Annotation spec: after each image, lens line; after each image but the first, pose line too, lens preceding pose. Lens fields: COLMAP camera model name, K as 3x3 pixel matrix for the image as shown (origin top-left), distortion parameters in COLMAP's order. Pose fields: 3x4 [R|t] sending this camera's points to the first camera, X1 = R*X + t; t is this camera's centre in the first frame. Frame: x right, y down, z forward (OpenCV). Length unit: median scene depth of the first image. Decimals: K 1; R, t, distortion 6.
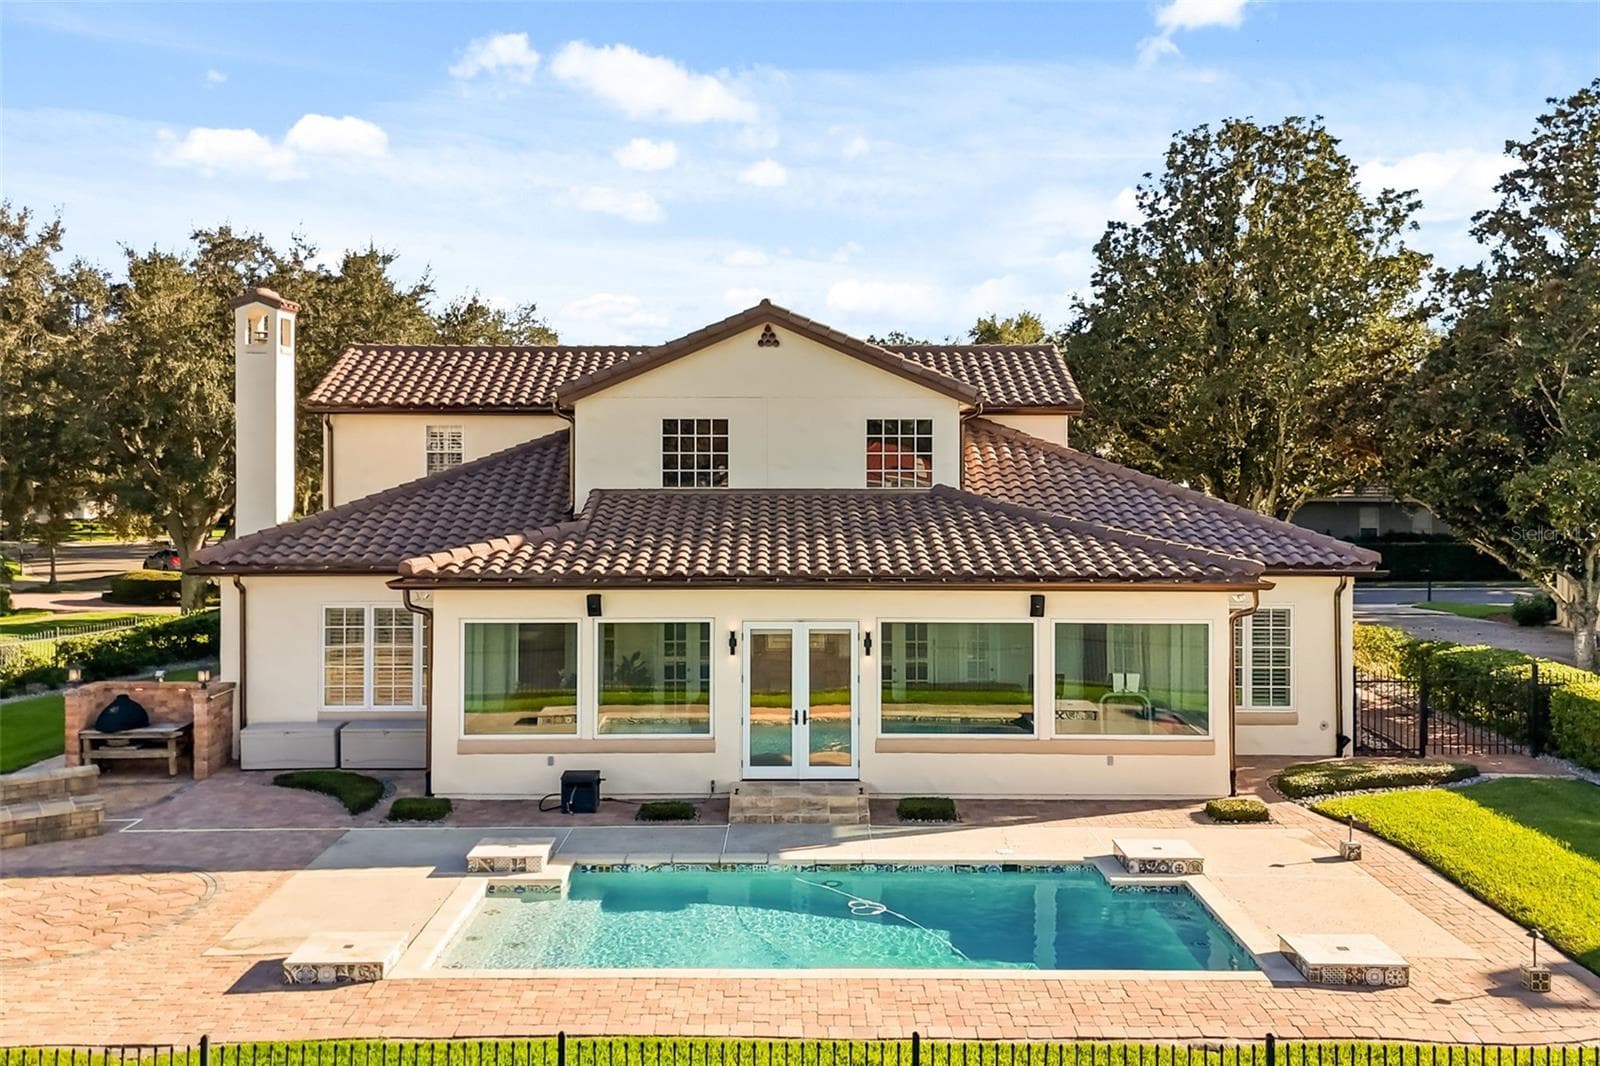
lens RADIAL K [[1504.2, 0, 800.0], [0, 1504.2, 533.0], [0, 0, 1]] dist [0.003288, 0.133253]
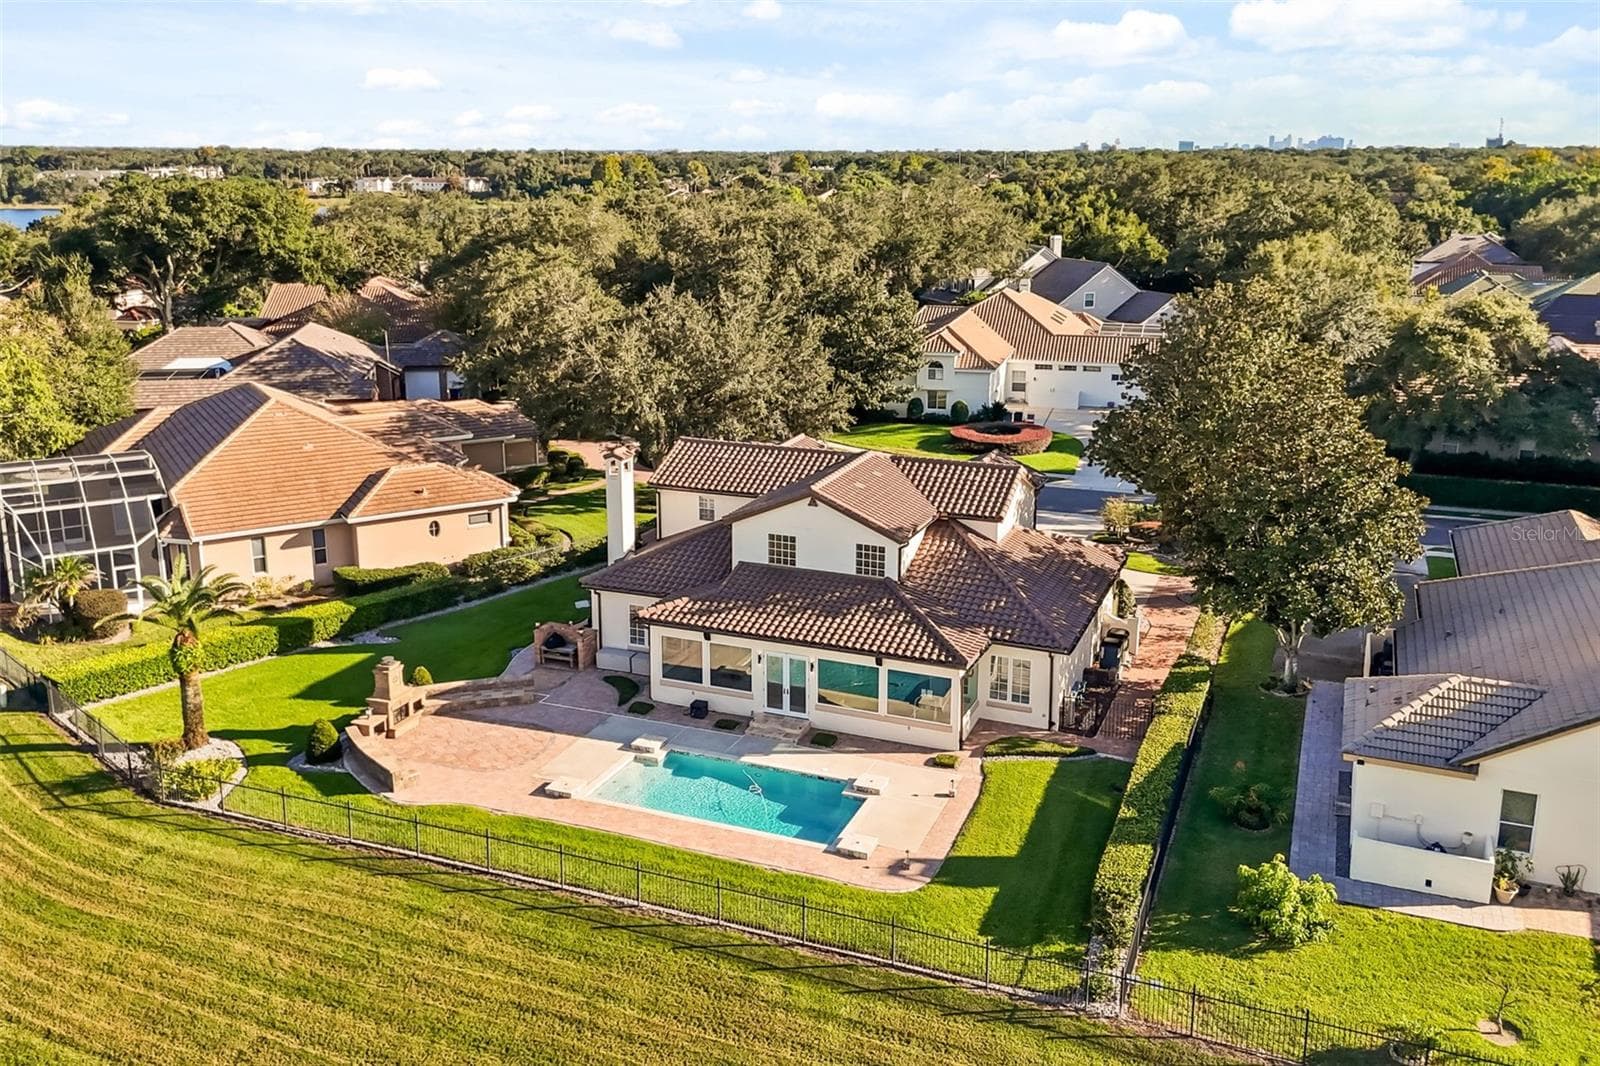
lens RADIAL K [[1286.5, 0, 800.0], [0, 1286.5, 533.0], [0, 0, 1]] dist [-0.007571, 0.067139]
pose [[0.925104, 0.101533, -0.365887, 0.747337], [-0.015762, 0.973025, 0.230161, -0.596774], [0.379386, -0.207156, 0.901750, -0.790839]]
